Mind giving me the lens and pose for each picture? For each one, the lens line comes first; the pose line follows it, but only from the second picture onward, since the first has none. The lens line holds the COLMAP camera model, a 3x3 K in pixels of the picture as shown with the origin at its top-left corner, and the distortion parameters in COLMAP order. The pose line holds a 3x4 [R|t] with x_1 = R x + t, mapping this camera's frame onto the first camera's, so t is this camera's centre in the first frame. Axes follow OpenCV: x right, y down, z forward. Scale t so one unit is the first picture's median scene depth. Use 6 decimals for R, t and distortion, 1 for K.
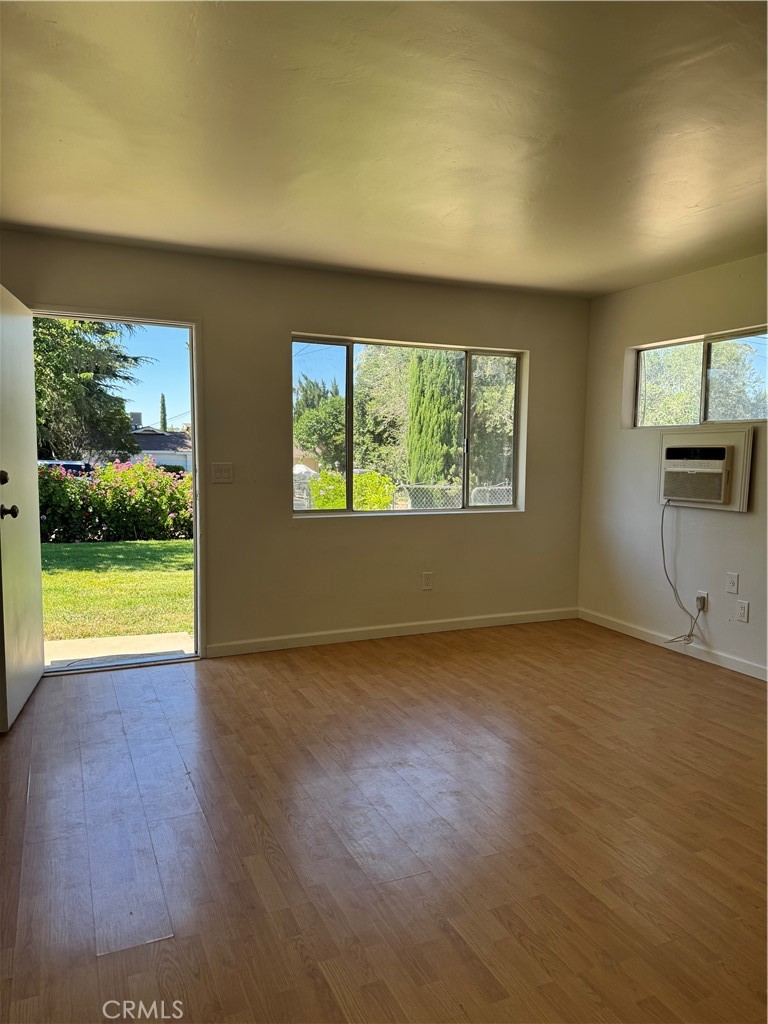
lens RADIAL K [[723.0, 0, 381.0], [0, 723.0, 506.4], [0, 0, 1]] dist [0.040262, -0.055476]
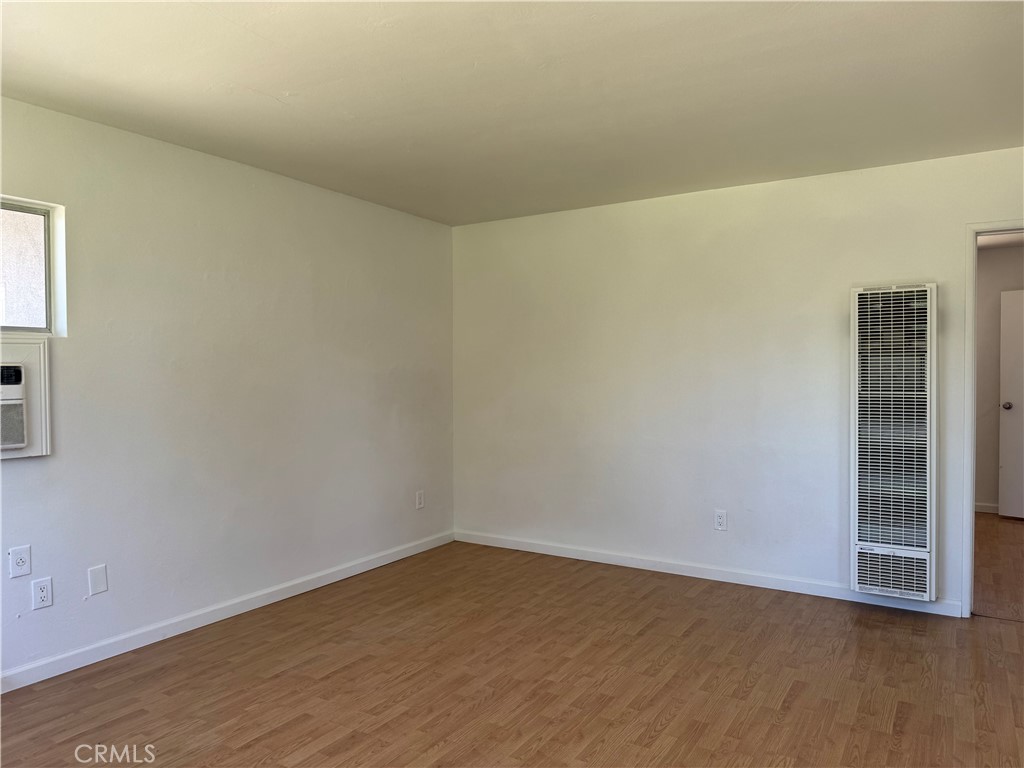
lens RADIAL K [[723.0, 0, 532.9], [0, 723.0, 366.9], [0, 0, 1]] dist [0.040262, -0.055476]
pose [[-0.567819, -0.012830, 0.823053, -0.362961], [0.064190, 0.996144, 0.059812, -0.089554], [-0.820647, 0.086794, -0.564806, 0.991136]]
